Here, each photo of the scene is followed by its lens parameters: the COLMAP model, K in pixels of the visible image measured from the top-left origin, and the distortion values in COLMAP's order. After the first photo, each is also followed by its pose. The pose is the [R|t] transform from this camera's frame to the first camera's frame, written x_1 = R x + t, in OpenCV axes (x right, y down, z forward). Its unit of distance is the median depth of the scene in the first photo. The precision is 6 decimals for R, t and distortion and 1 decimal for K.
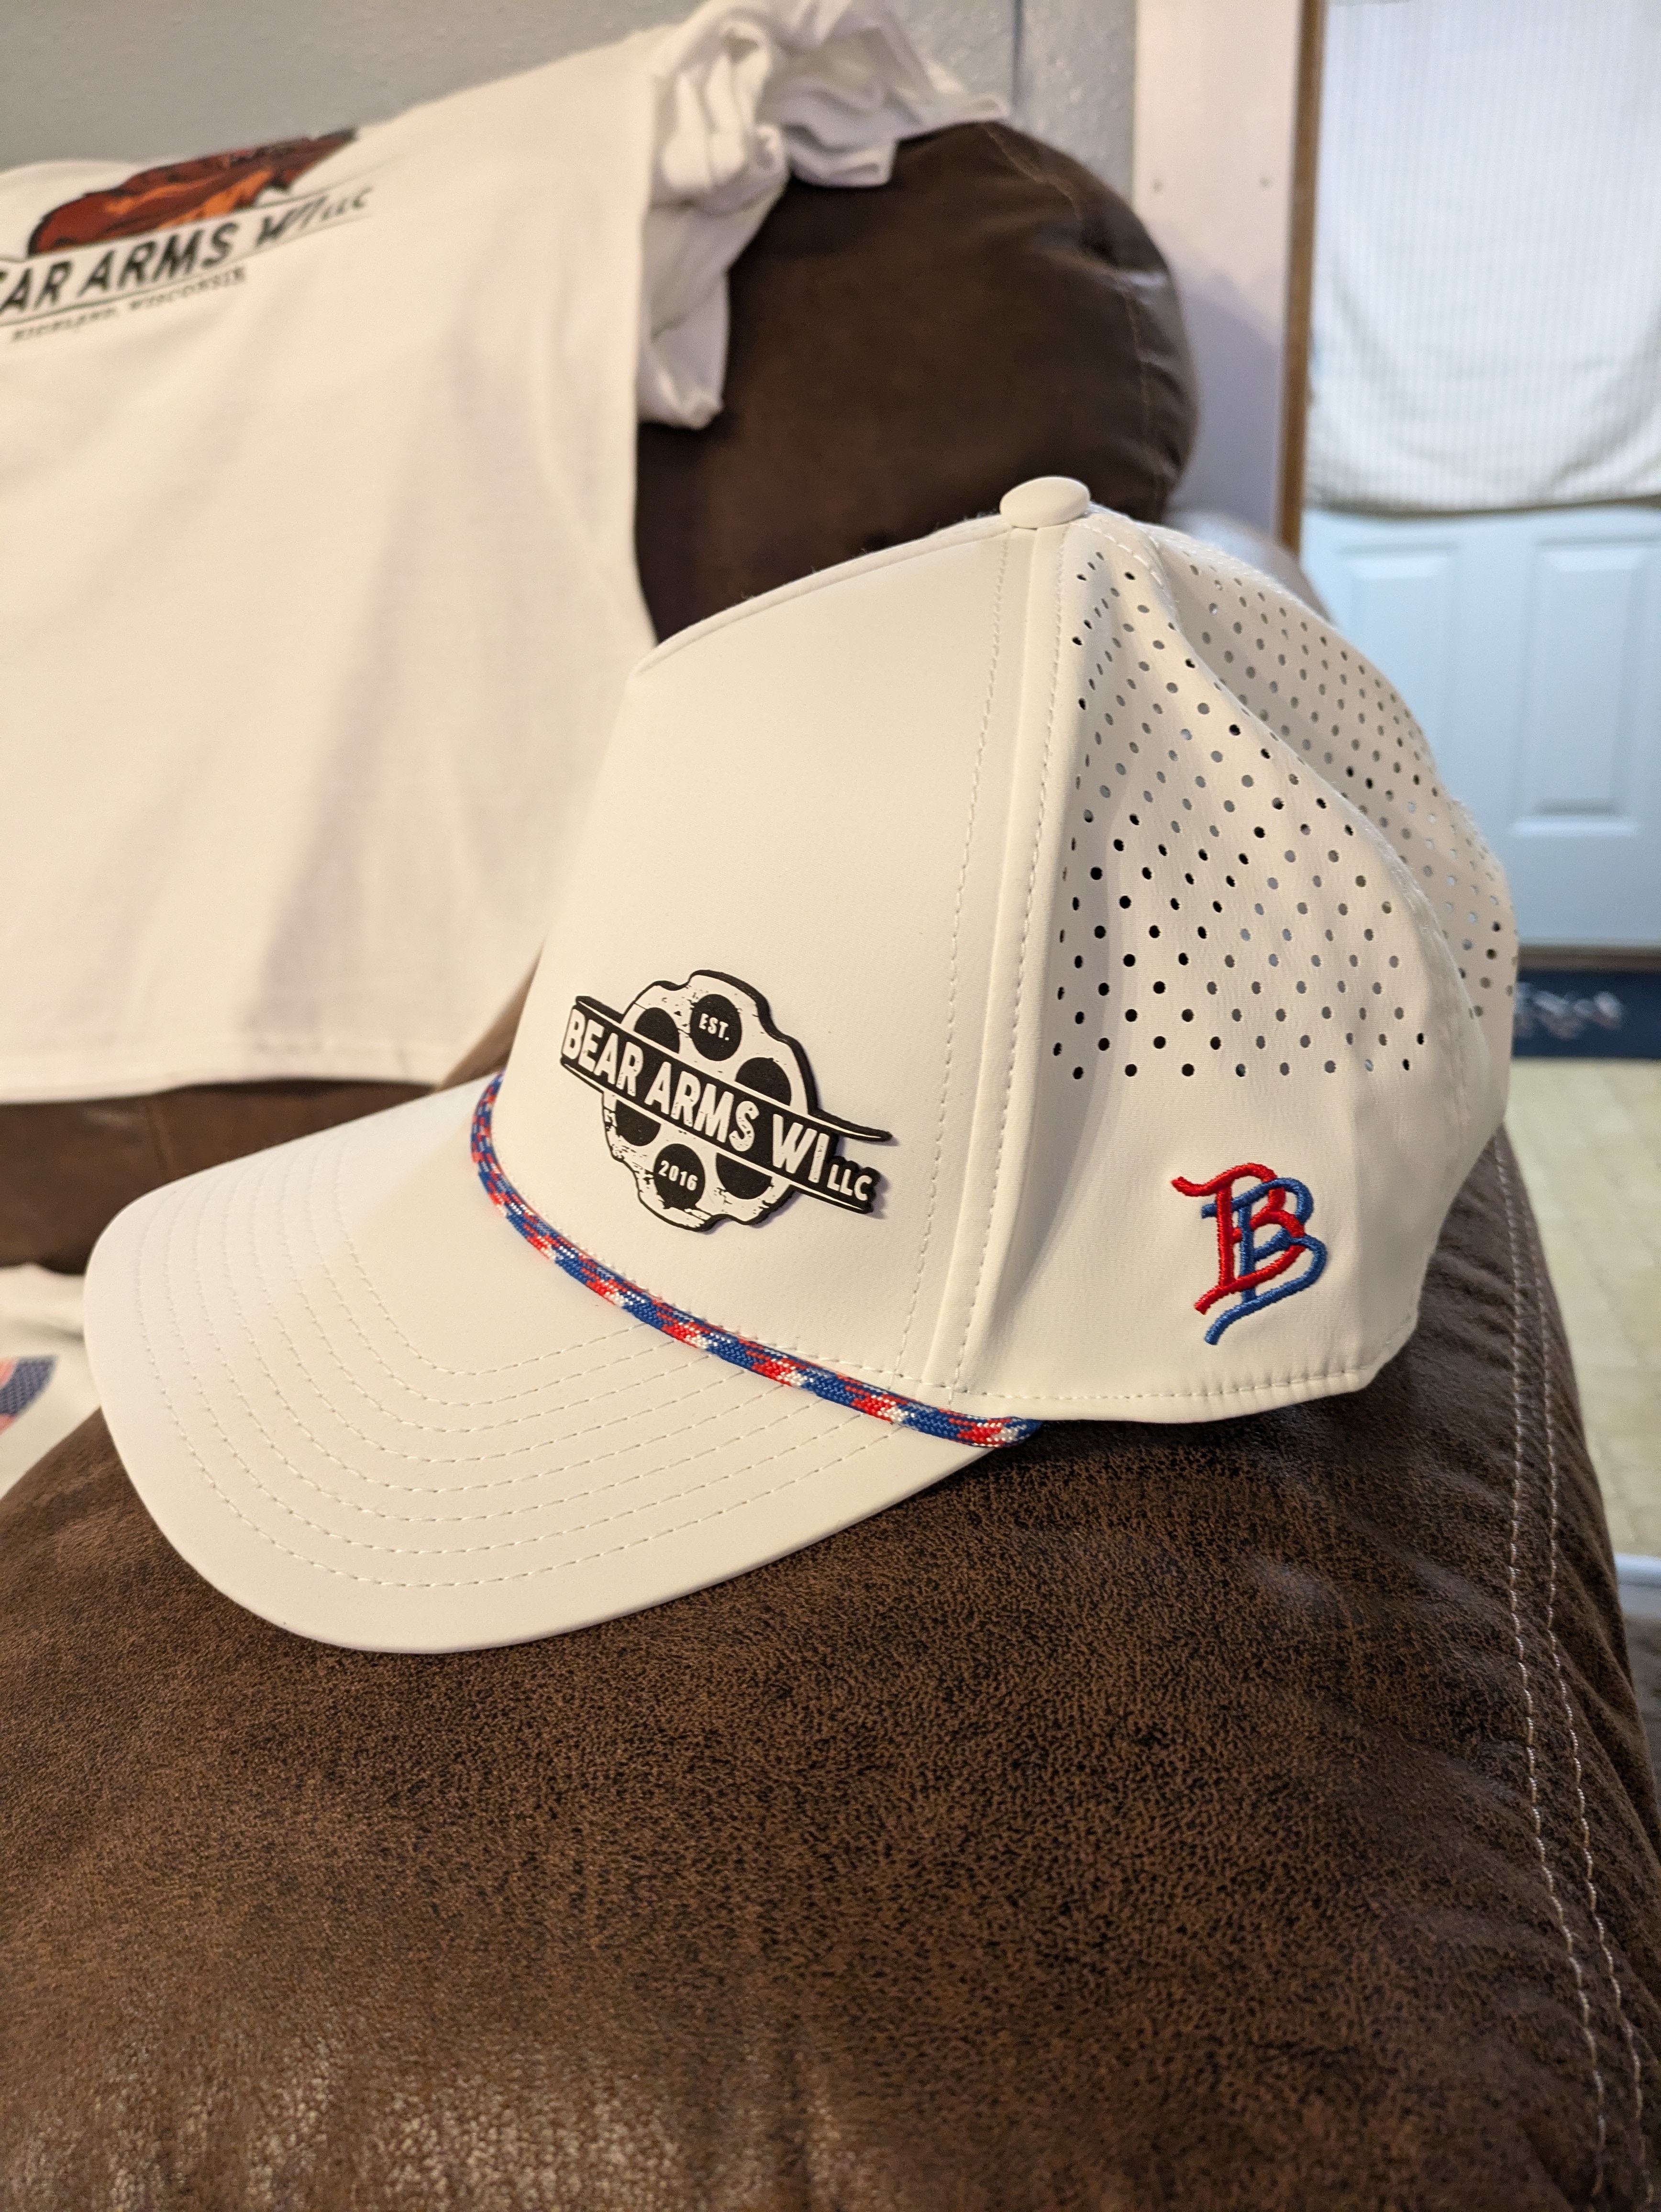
lens RADIAL K [[1676.9, 0, 815.0], [0, 1676.9, 1116.6], [0, 0, 1]] dist [0.043884, 0.000810]
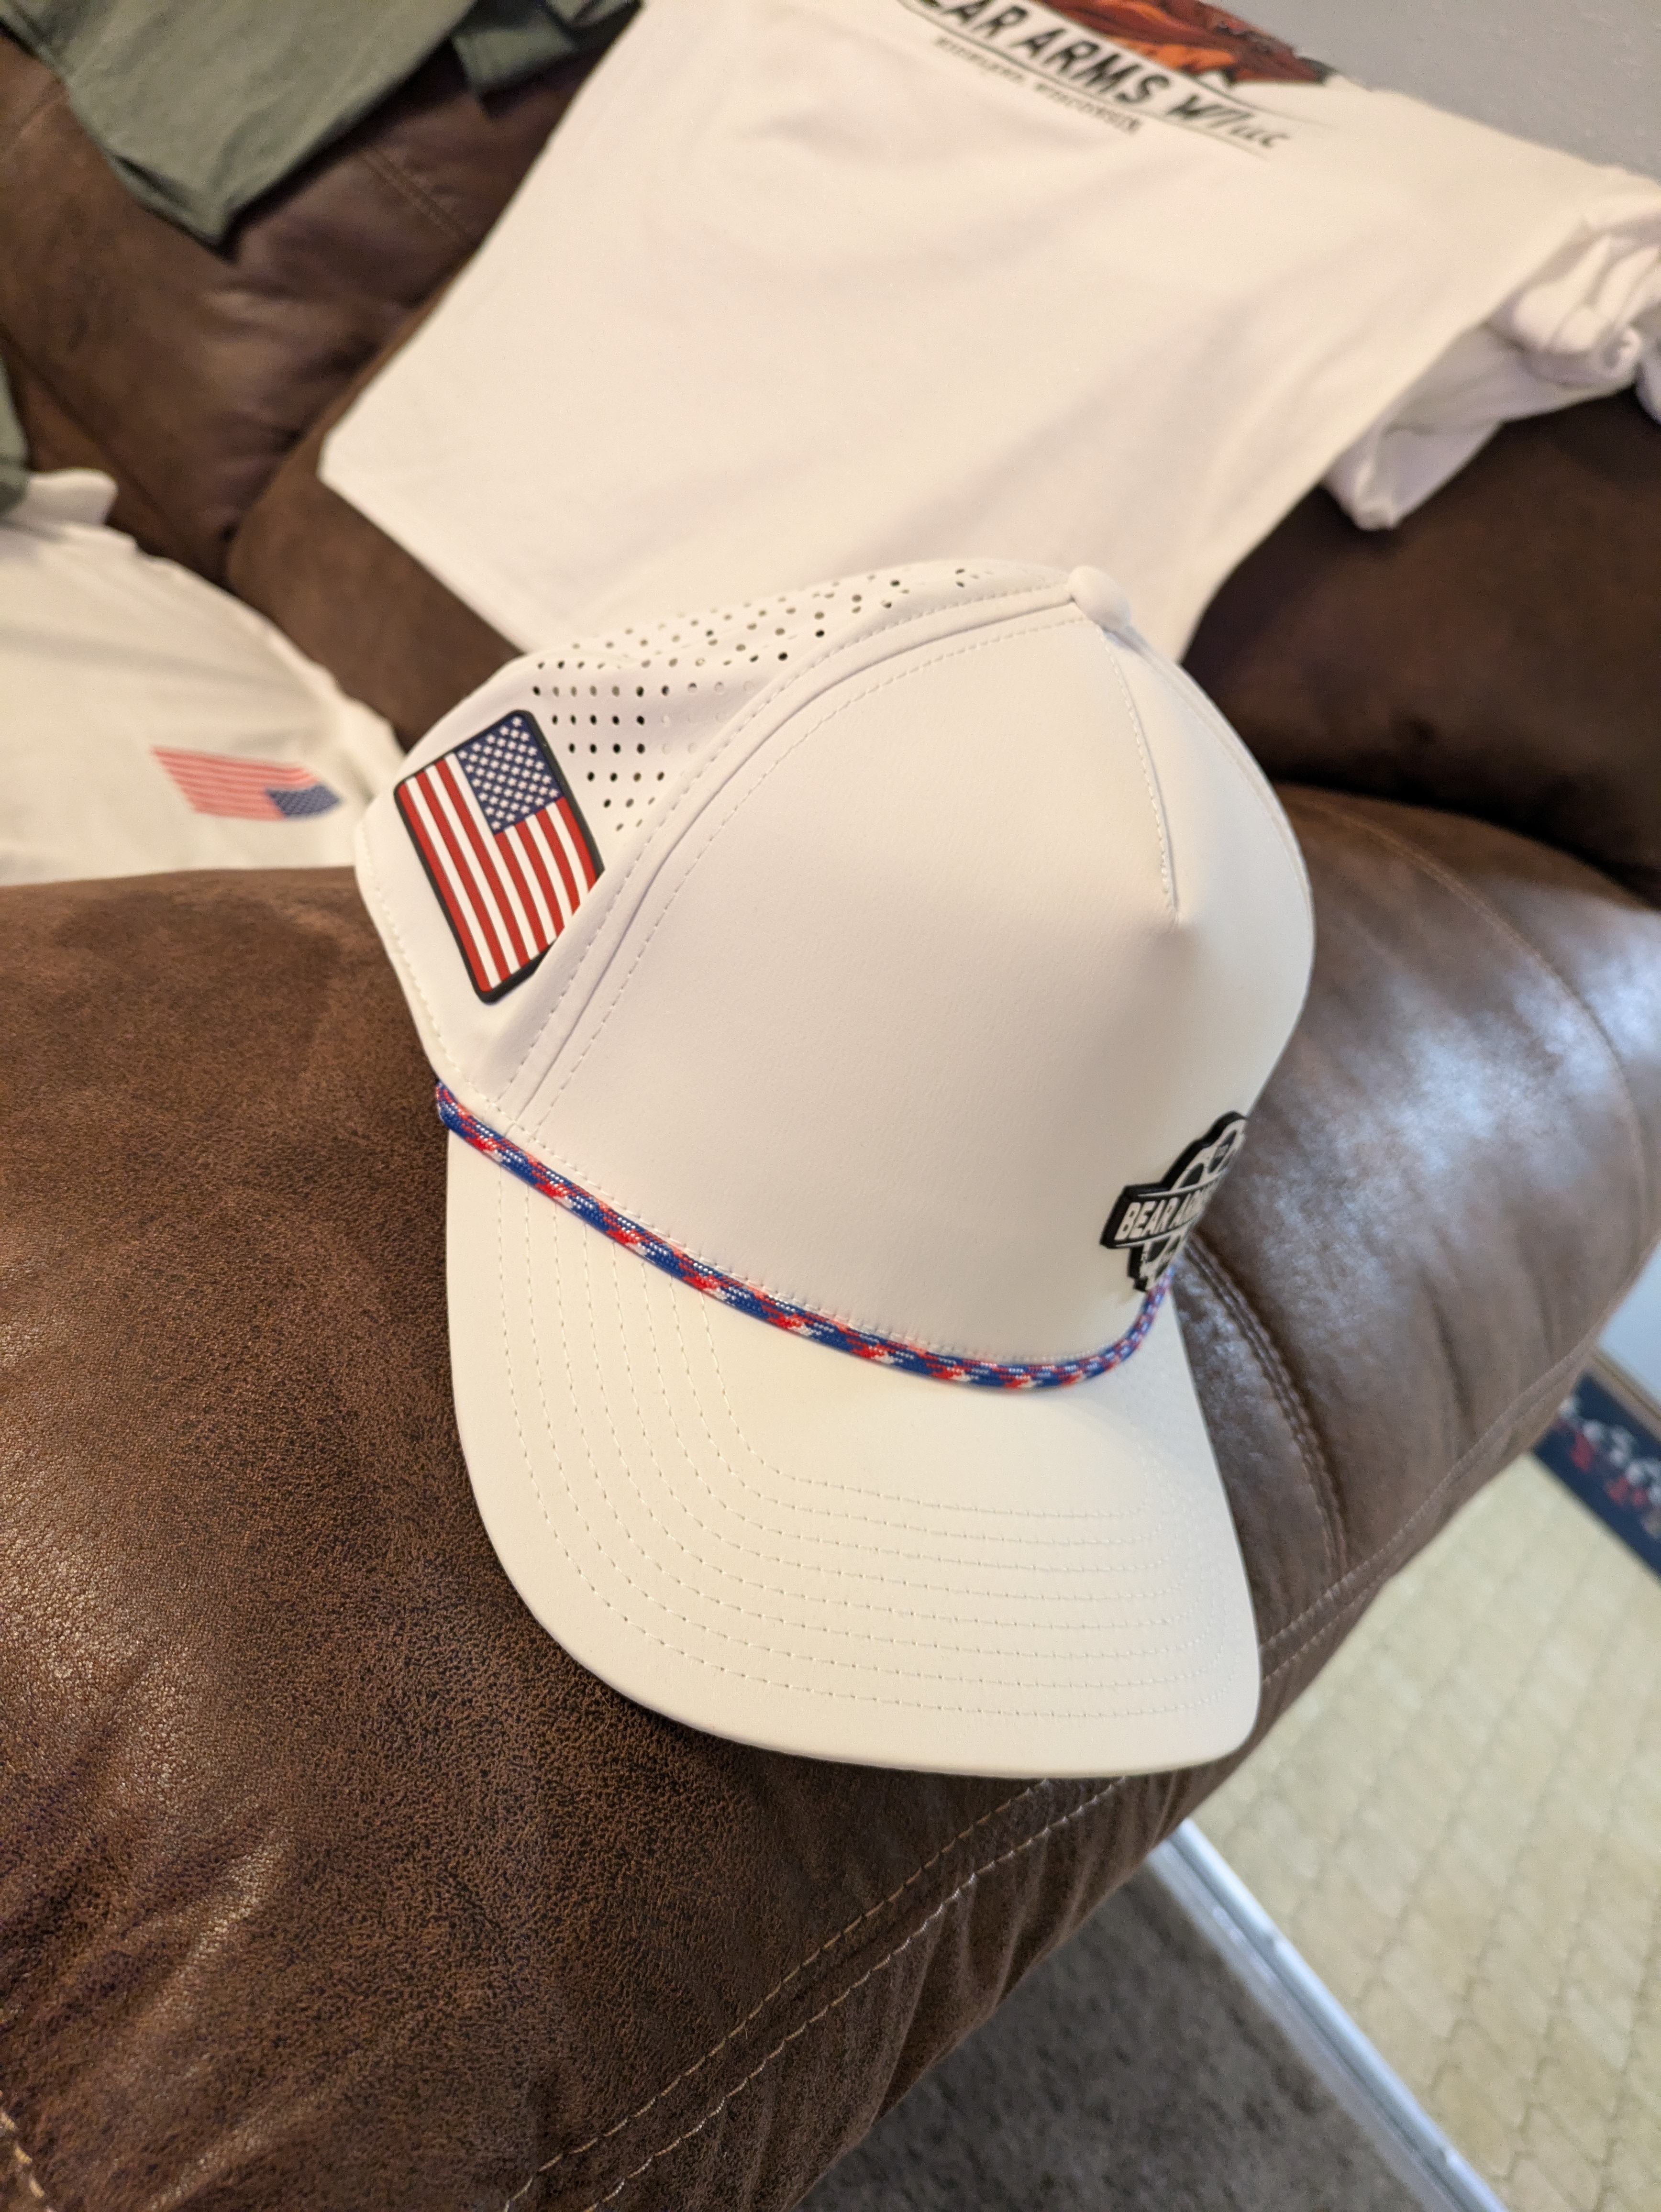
lens RADIAL K [[1676.9, 0, 815.0], [0, 1676.9, 1116.6], [0, 0, 1]] dist [0.043884, 0.000810]
pose [[0.722386, 0.681262, -0.118494, 0.223760], [-0.671373, 0.732029, 0.115725, -0.200673], [0.165580, -0.004044, 0.986188, -0.206723]]
